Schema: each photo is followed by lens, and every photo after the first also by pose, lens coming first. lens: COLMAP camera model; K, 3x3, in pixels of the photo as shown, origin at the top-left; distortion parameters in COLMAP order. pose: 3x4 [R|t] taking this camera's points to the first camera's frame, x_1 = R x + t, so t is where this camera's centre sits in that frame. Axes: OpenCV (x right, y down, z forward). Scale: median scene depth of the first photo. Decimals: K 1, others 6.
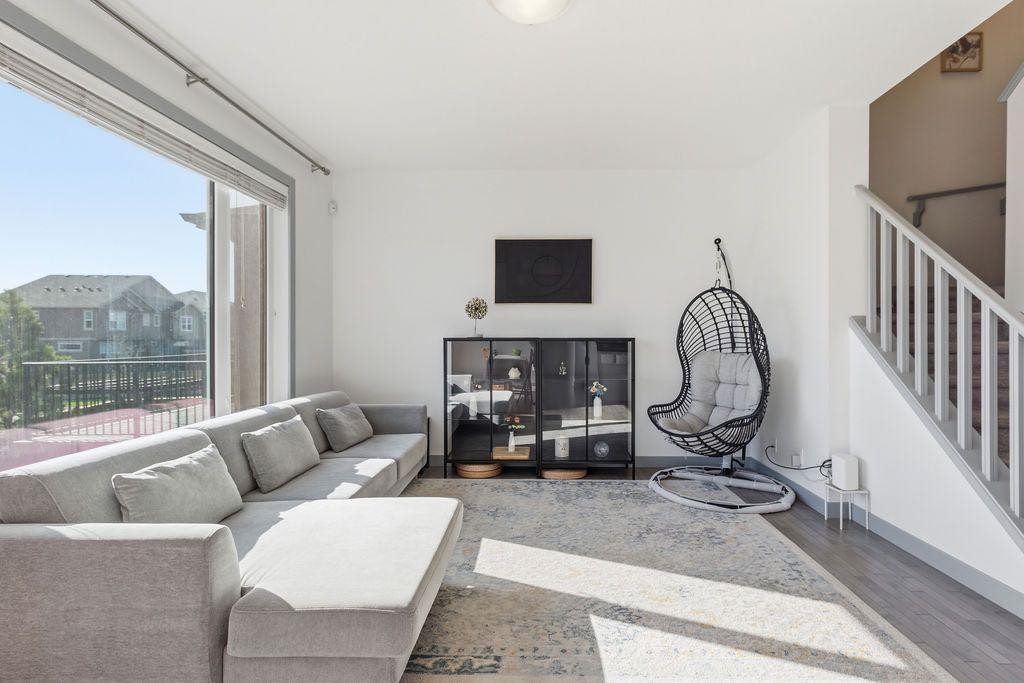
lens RADIAL K [[473.1, 0, 516.5], [0, 473.1, 340.6], [0, 0, 1]] dist [0.004044, 0.000334]
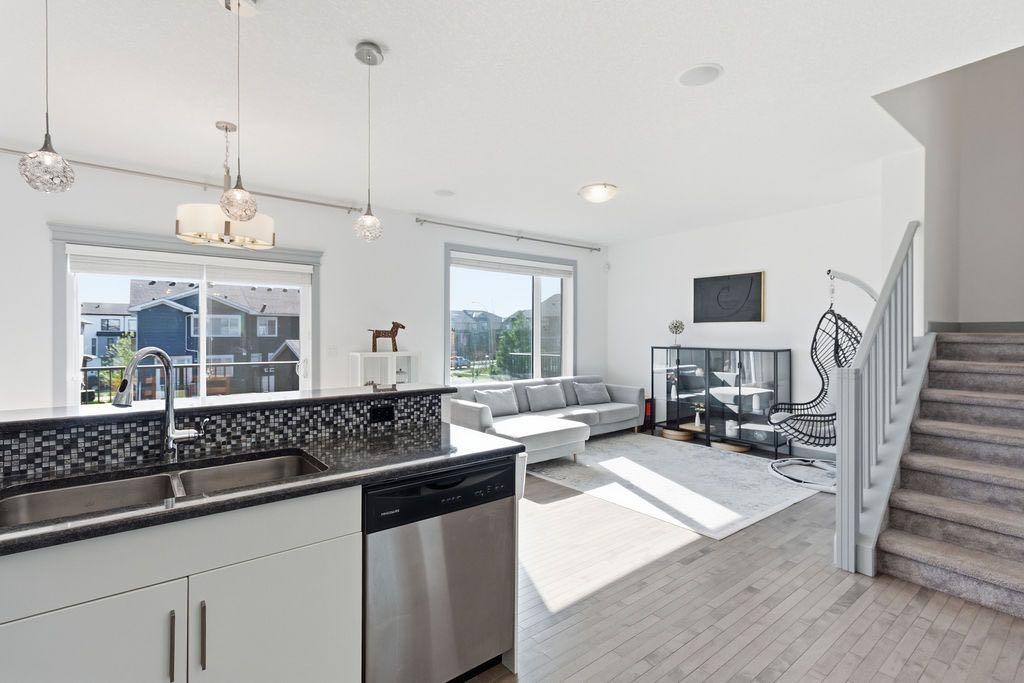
lens RADIAL K [[473.1, 0, 517.4], [0, 473.1, 340.3], [0, 0, 1]] dist [0.004044, 0.000334]
pose [[0.643024, 0.012041, -0.765751, 0.776291], [-0.006060, 0.999925, 0.010634, -0.041510], [0.765822, -0.002197, 0.643049, -0.367186]]
